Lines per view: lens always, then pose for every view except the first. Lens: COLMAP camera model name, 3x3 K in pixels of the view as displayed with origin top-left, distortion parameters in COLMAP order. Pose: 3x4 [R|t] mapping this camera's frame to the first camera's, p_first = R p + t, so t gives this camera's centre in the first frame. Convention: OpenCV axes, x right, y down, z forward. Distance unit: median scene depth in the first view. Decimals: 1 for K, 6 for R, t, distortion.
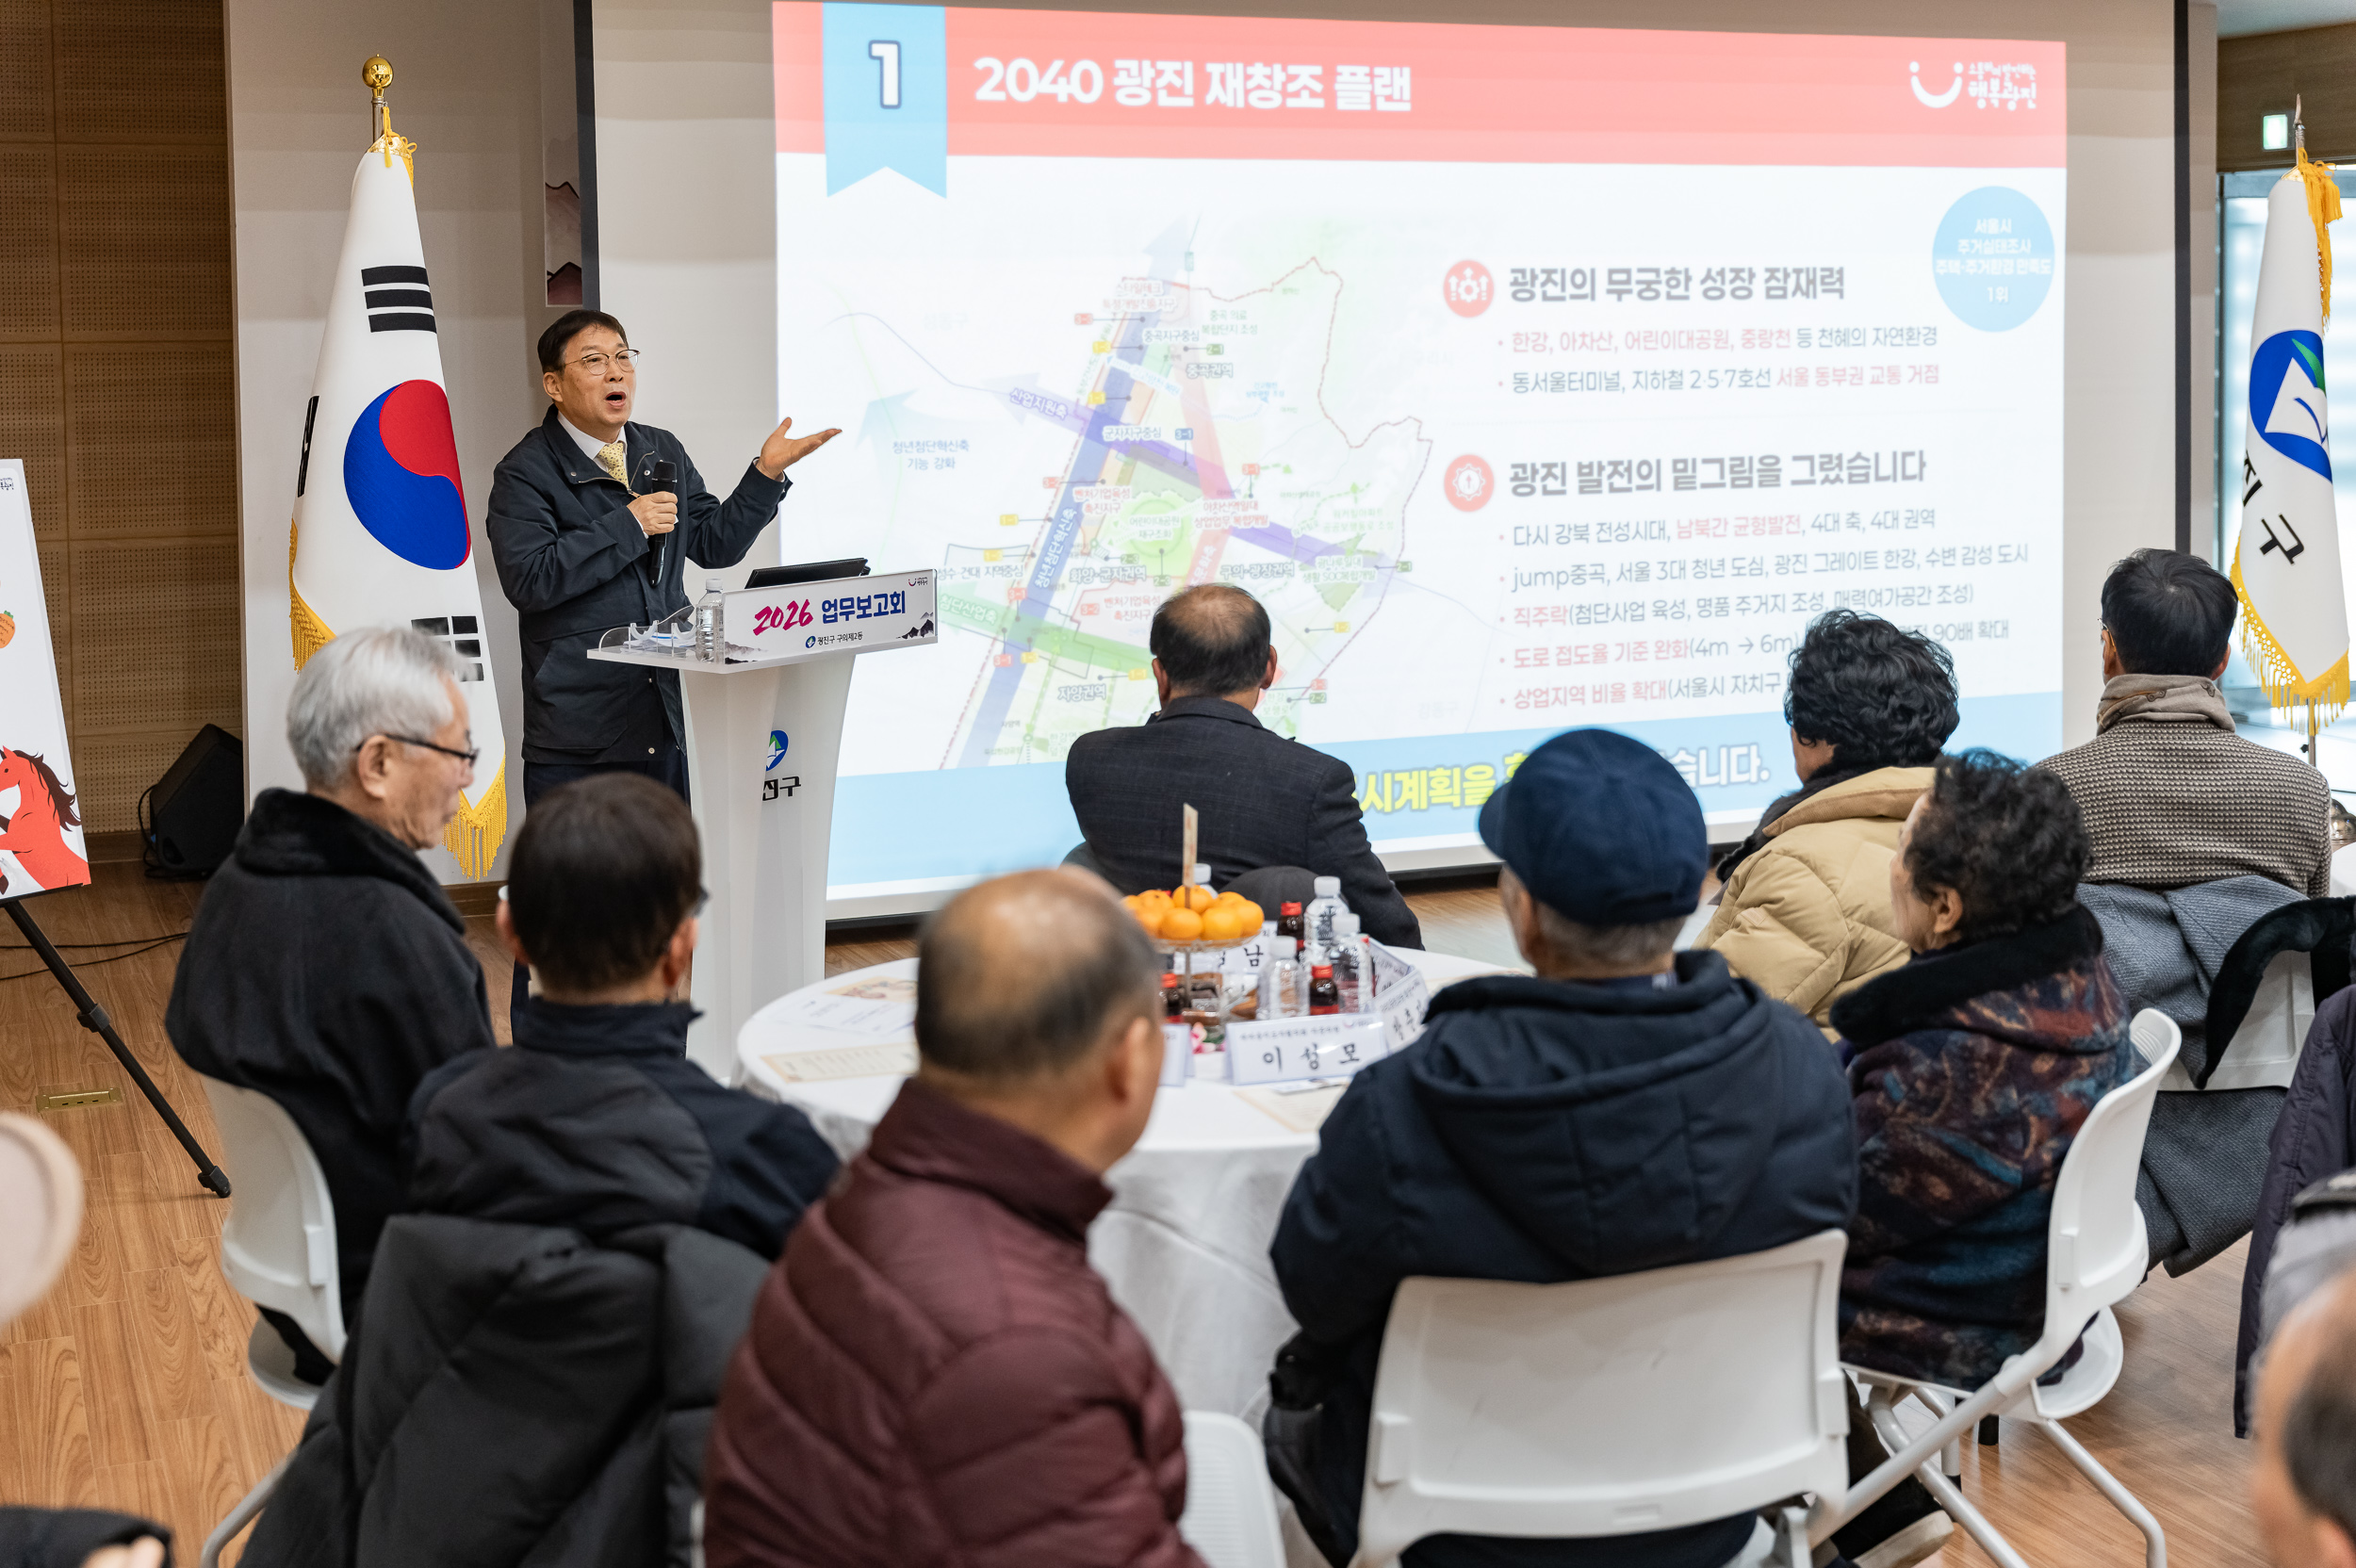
lens RADIAL K [[3049.6, 0, 1189.6], [0, 3049.6, 435.3], [0, 0, 1]] dist [-0.011291, 0.035951]
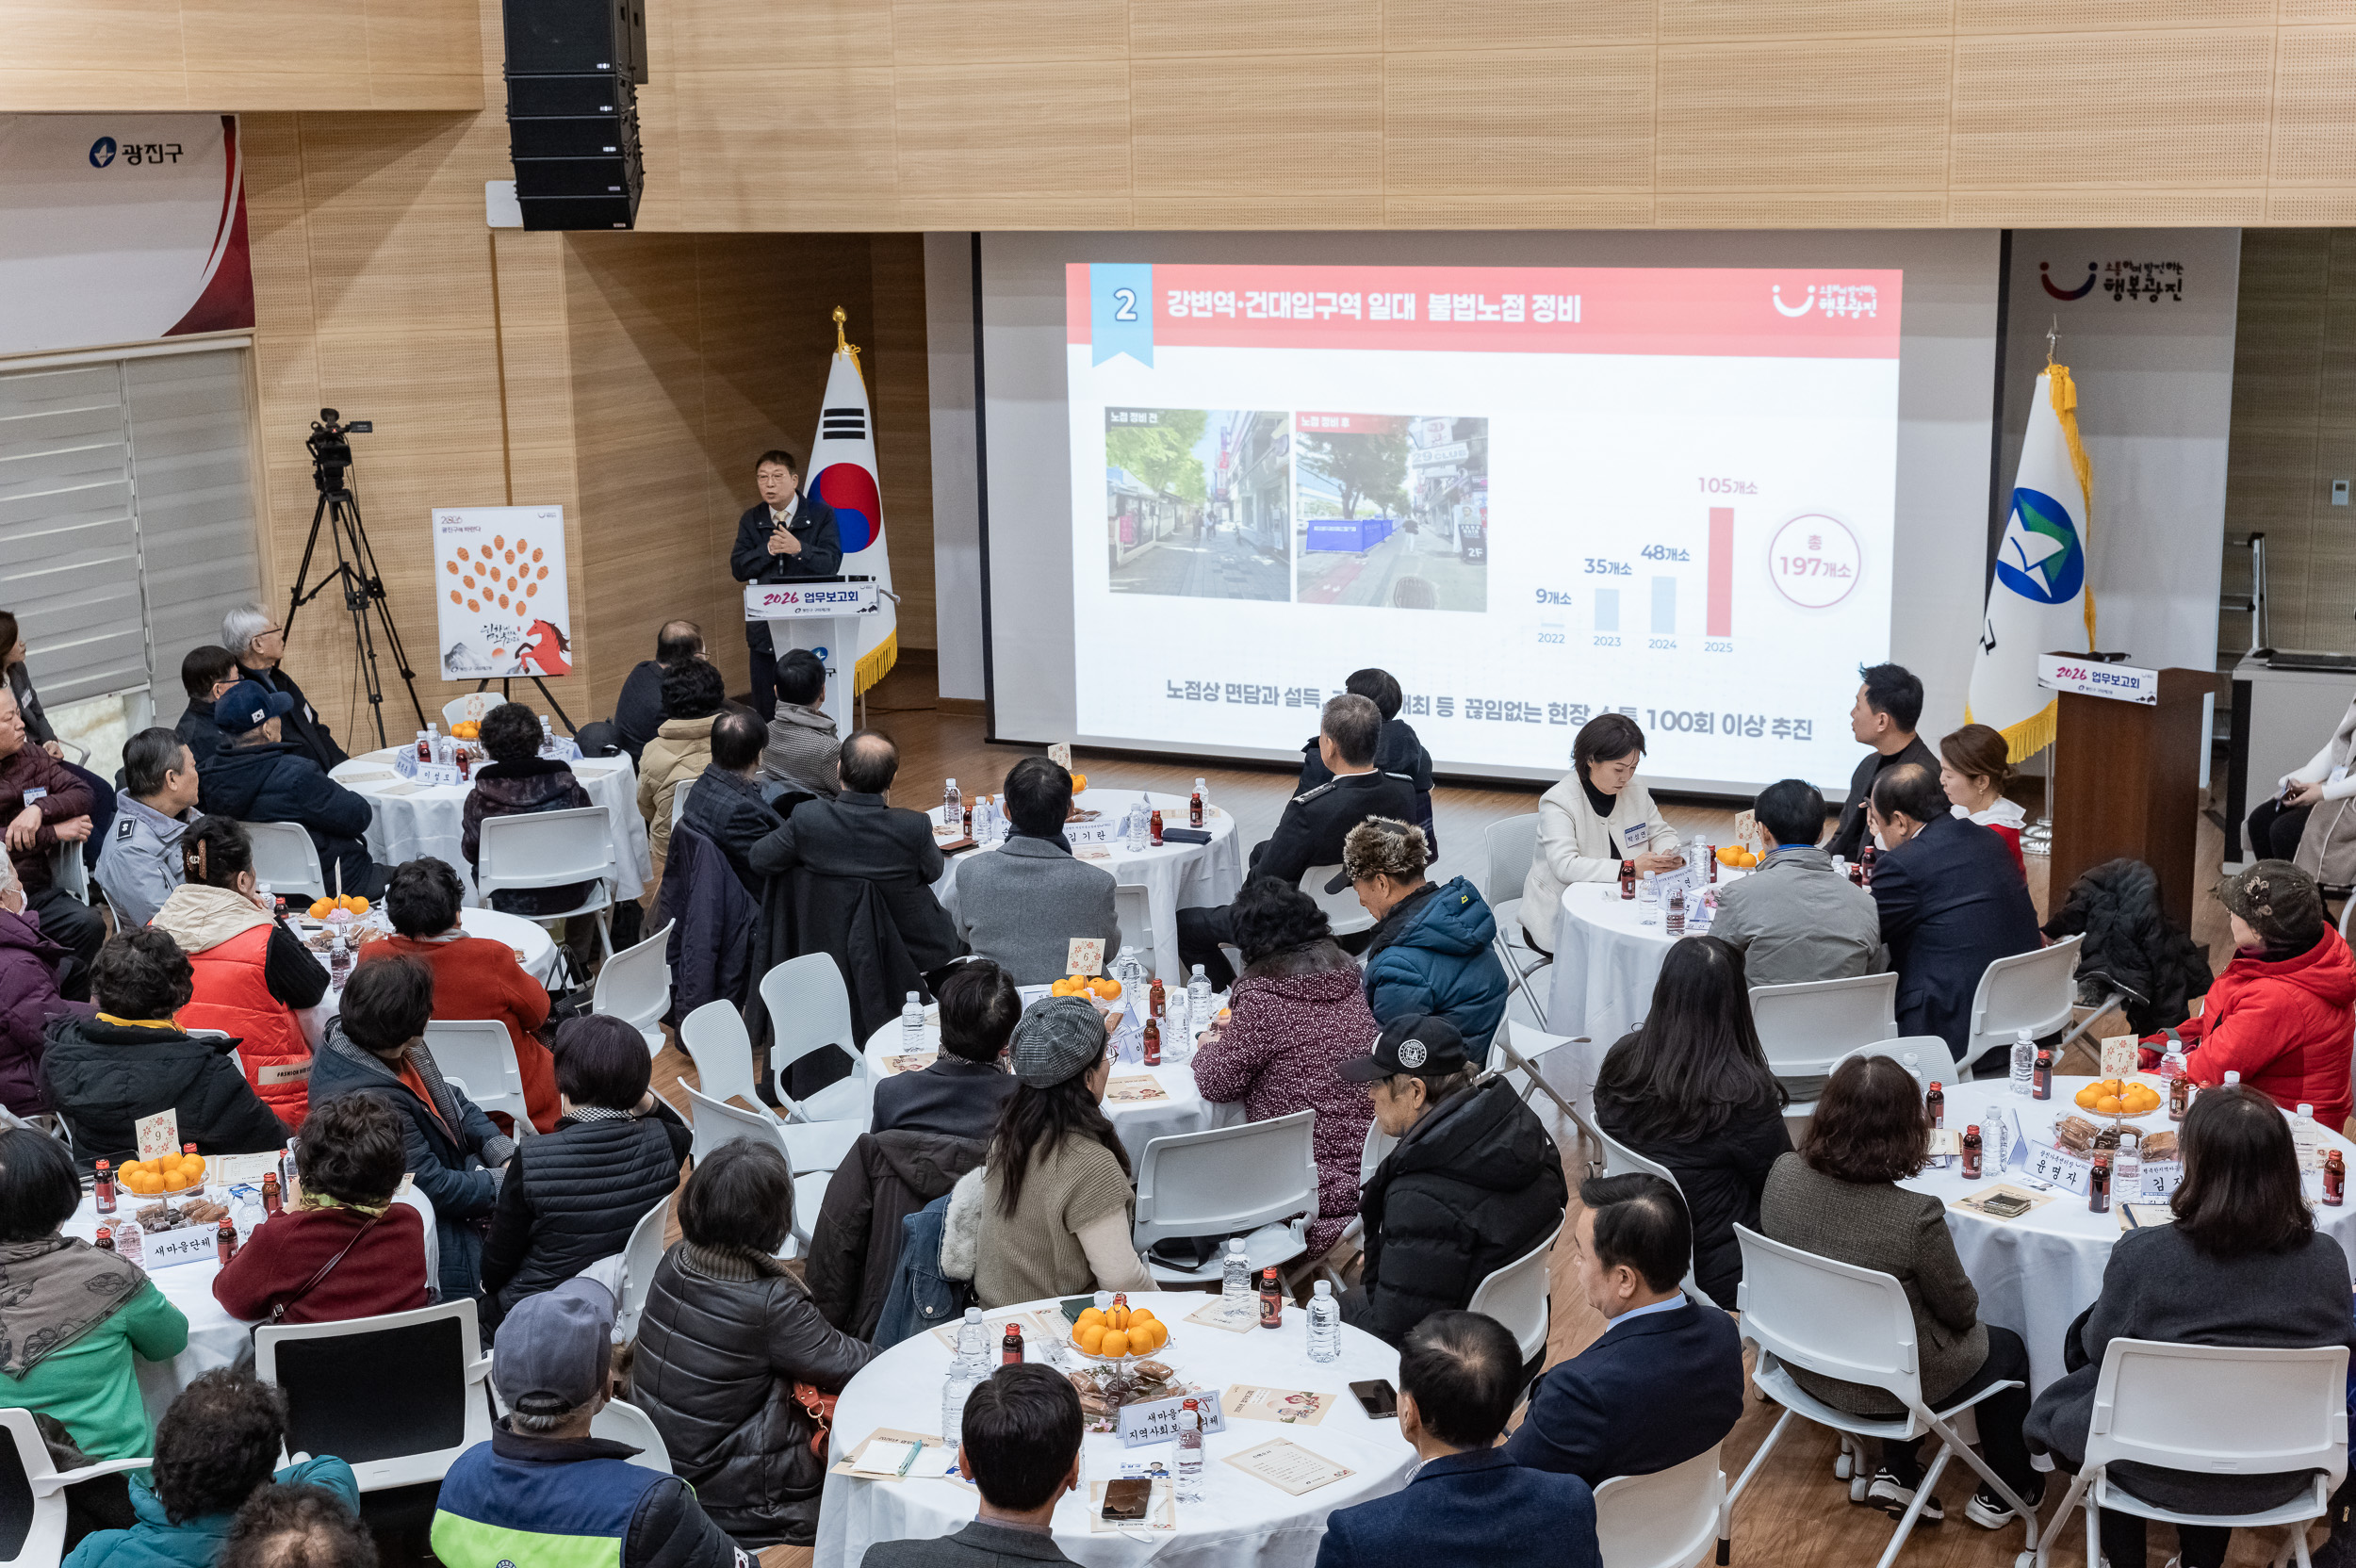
lens RADIAL K [[3061.0, 0, 1168.9], [0, 3061.0, 829.6], [0, 0, 1]] dist [0.000481, 0.086063]
pose [[0.688802, 0.161632, -0.706701, 1.219902], [-0.022413, 0.979110, 0.202091, -0.171095], [0.724603, -0.123362, 0.678036, -0.268436]]
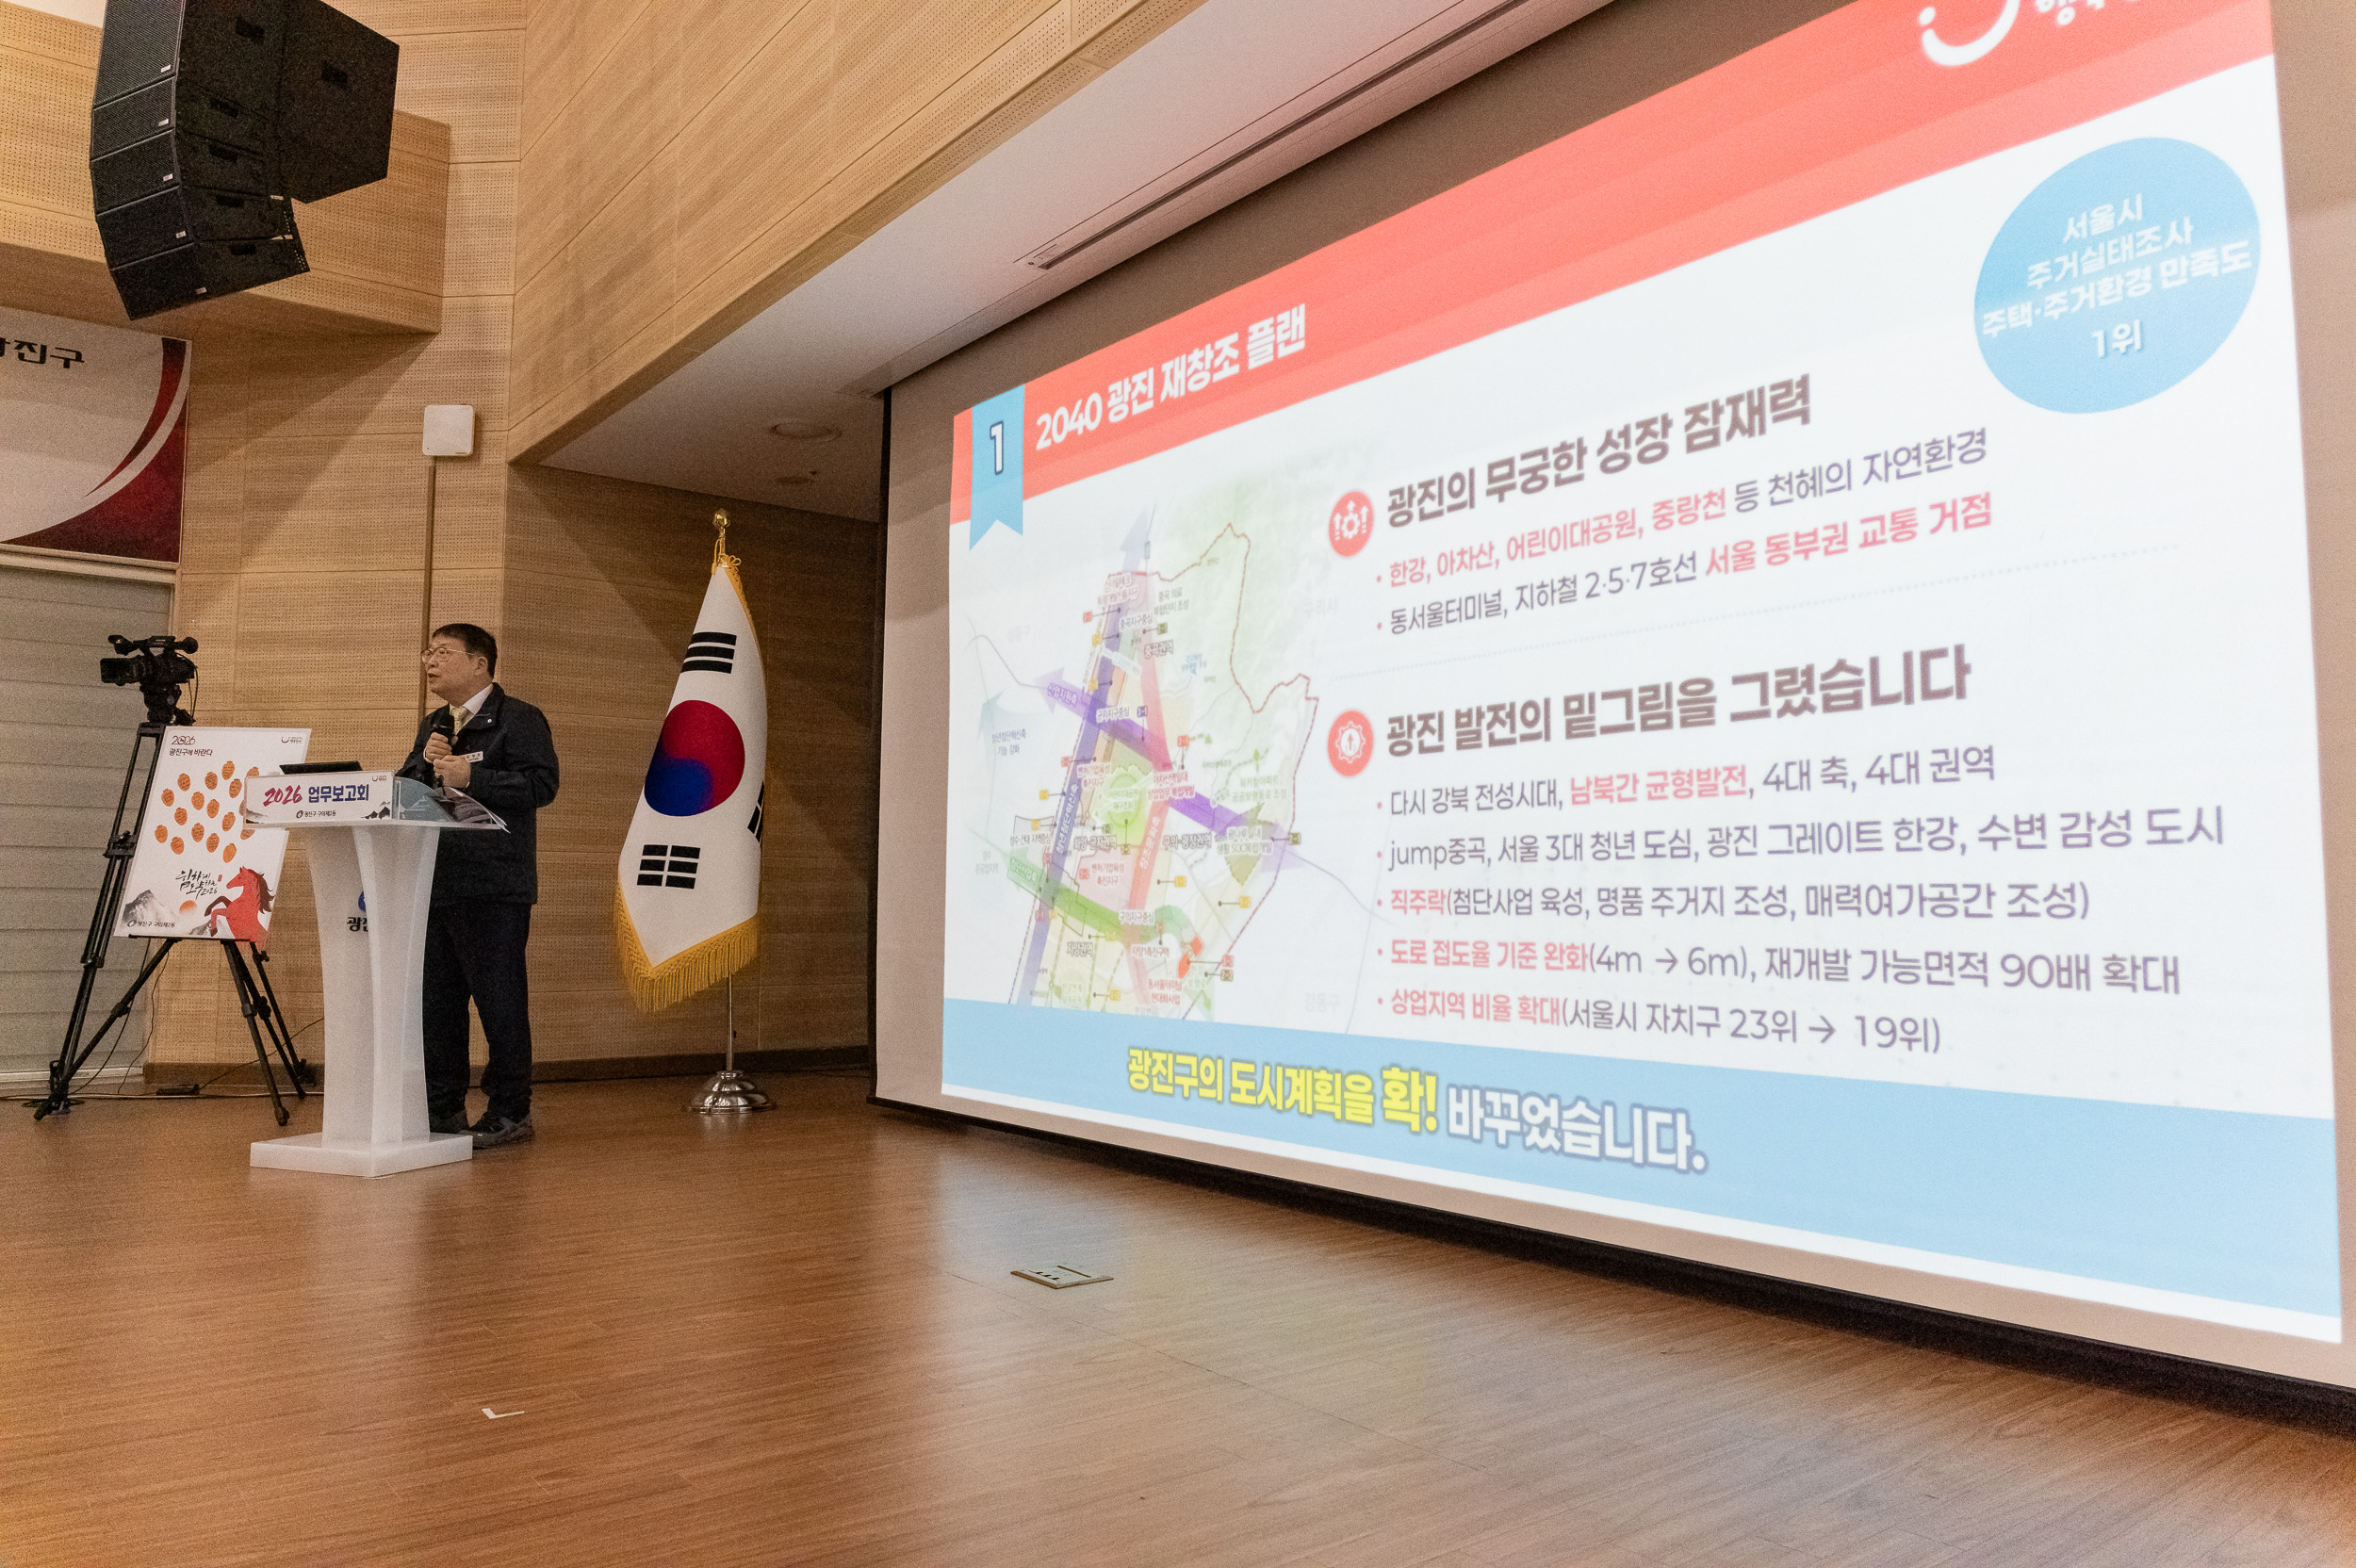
lens RADIAL K [[1604.3, 0, 1225.0], [0, 1604.3, 786.5], [0, 0, 1]] dist [0.011028, -0.034168]
pose [[0.298206, -0.063524, -0.952385, 0.530359], [-0.051146, 0.995286, -0.082400, 0.069324], [0.953130, 0.073283, 0.293551, 0.854099]]
